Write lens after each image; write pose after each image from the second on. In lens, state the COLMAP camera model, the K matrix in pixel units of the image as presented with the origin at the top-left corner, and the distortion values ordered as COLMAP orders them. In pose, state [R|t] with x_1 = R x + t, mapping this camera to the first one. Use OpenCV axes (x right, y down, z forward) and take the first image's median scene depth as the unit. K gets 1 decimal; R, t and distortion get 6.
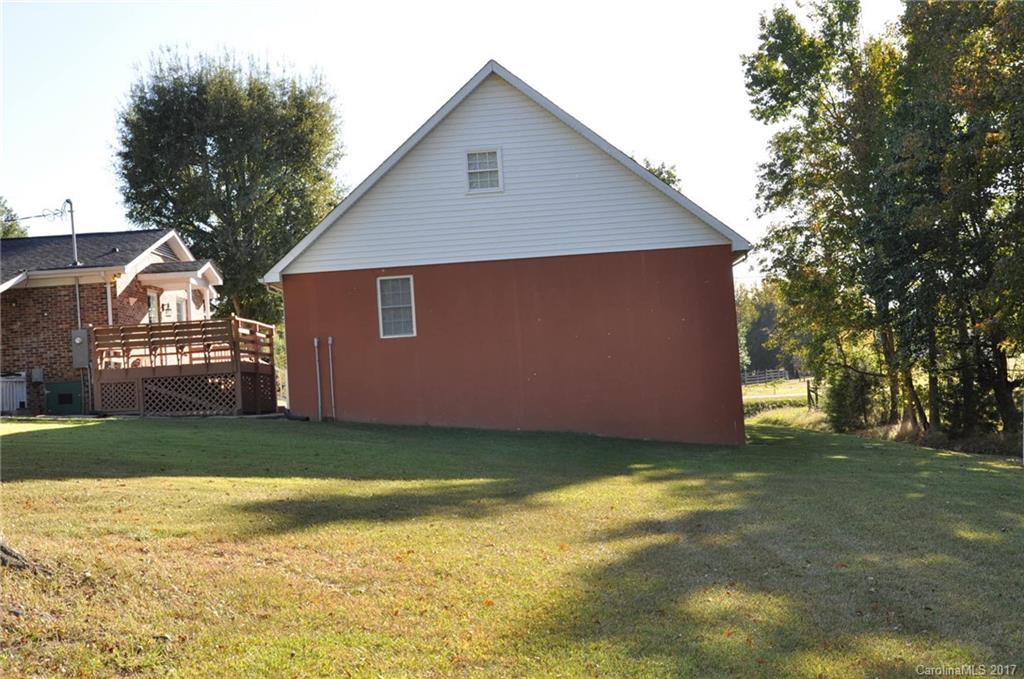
lens RADIAL K [[1339.0, 0, 511.1], [0, 1339.0, 345.1], [0, 0, 1]] dist [0.148175, 0.000000]
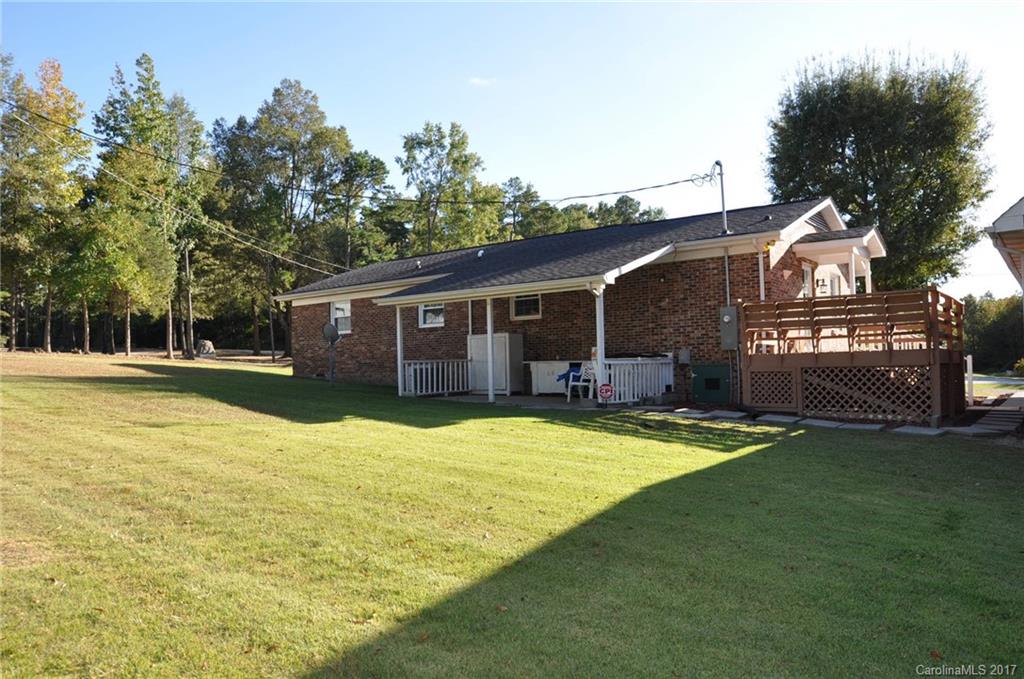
lens RADIAL K [[761.0, 0, 509.0], [0, 761.0, 340.9], [0, 0, 1]] dist [-0.105695, 0.098938]
pose [[0.823820, 0.021176, -0.566456, -0.155992], [-0.006625, 0.999593, 0.027733, -0.001793], [0.566813, -0.019094, 0.823625, 0.512621]]
